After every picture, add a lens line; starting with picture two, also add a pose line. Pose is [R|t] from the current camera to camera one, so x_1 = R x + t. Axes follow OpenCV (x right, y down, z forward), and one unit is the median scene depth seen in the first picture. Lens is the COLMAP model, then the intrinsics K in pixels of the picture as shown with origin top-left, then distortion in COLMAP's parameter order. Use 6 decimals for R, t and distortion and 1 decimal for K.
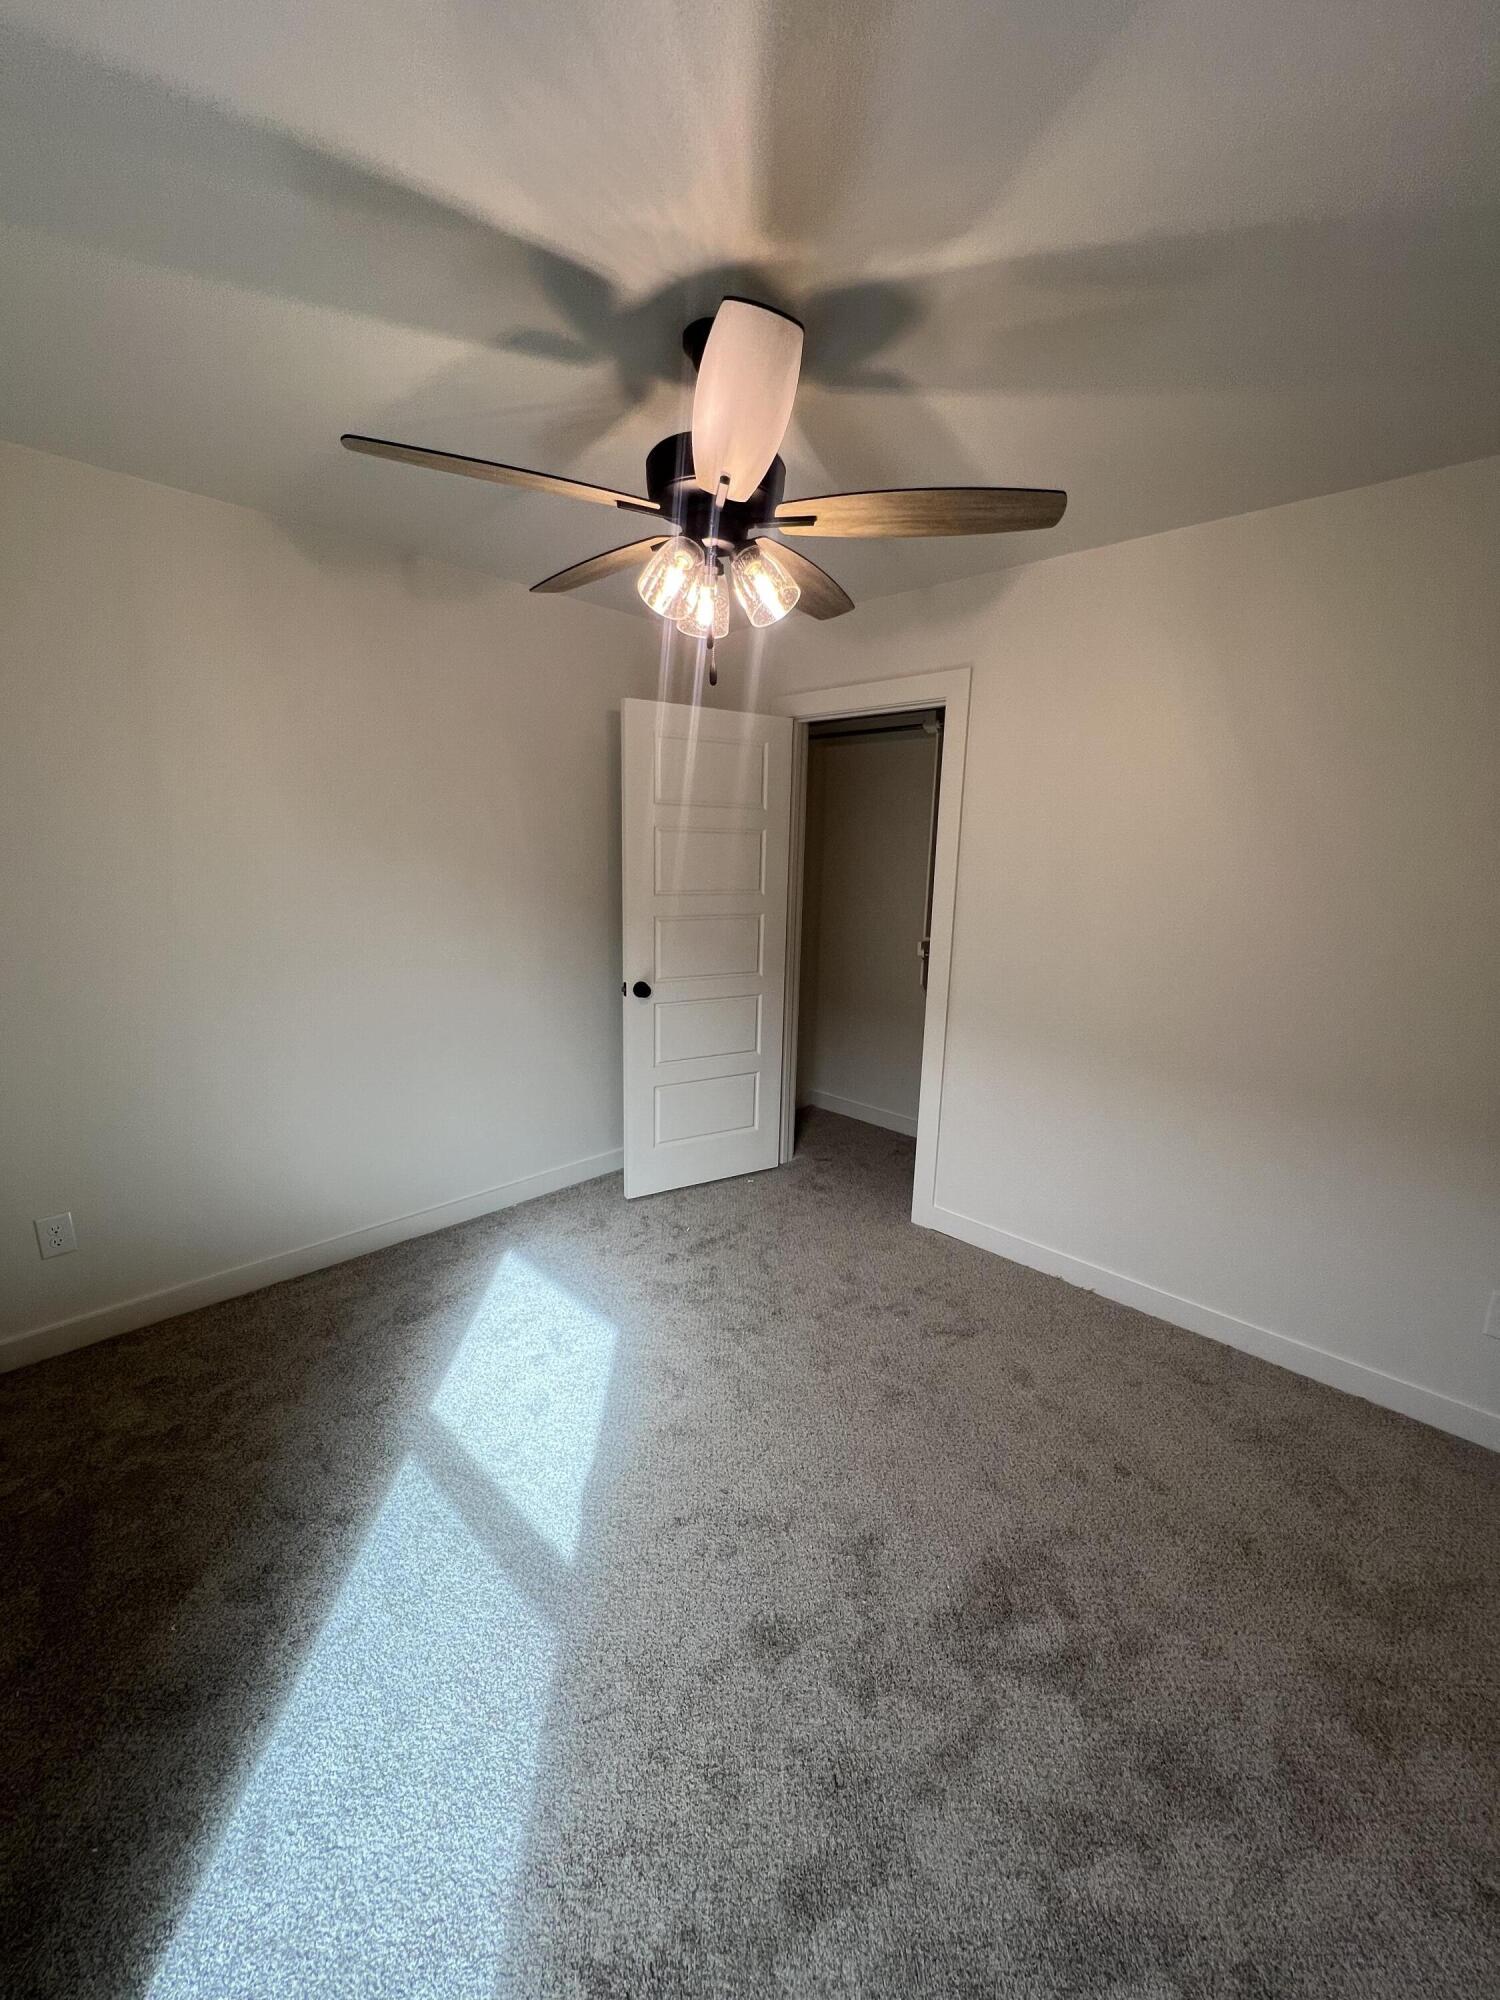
lens RADIAL K [[799.8, 0, 752.5], [0, 799.8, 998.5], [0, 0, 1]] dist [-0.000126, -0.000519]
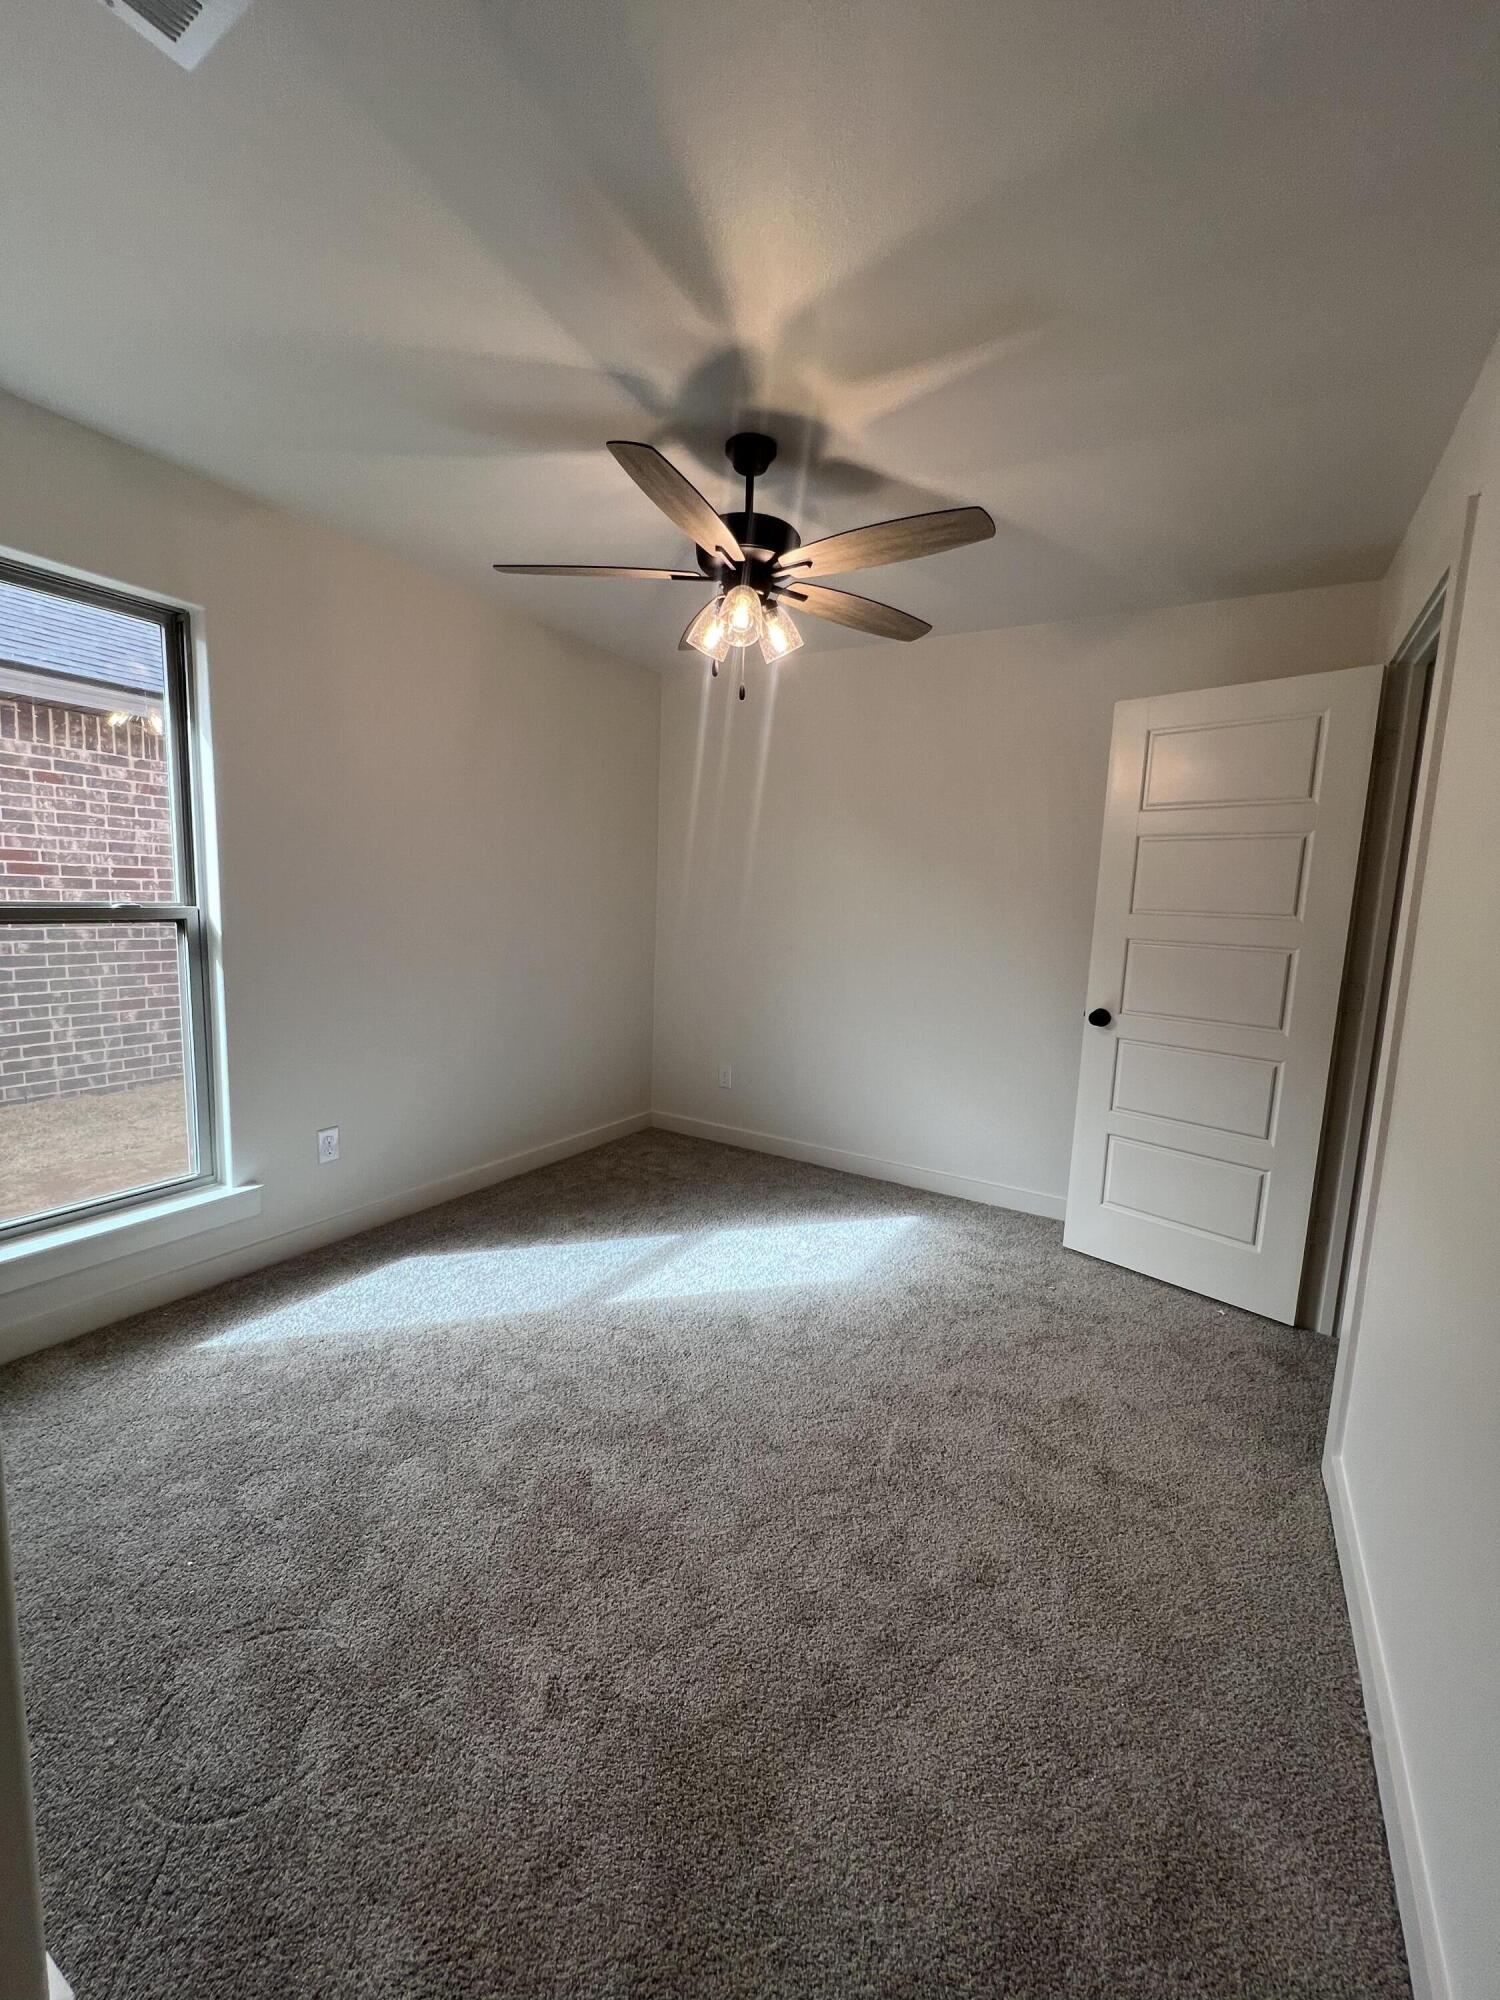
lens RADIAL K [[799.8, 0, 752.5], [0, 799.8, 998.5], [0, 0, 1]] dist [-0.000126, -0.000519]
pose [[0.220903, 0.102729, -0.969871, 0.898839], [-0.216313, 0.974830, 0.053986, 0.005574], [0.951005, 0.197870, 0.237564, 0.571723]]
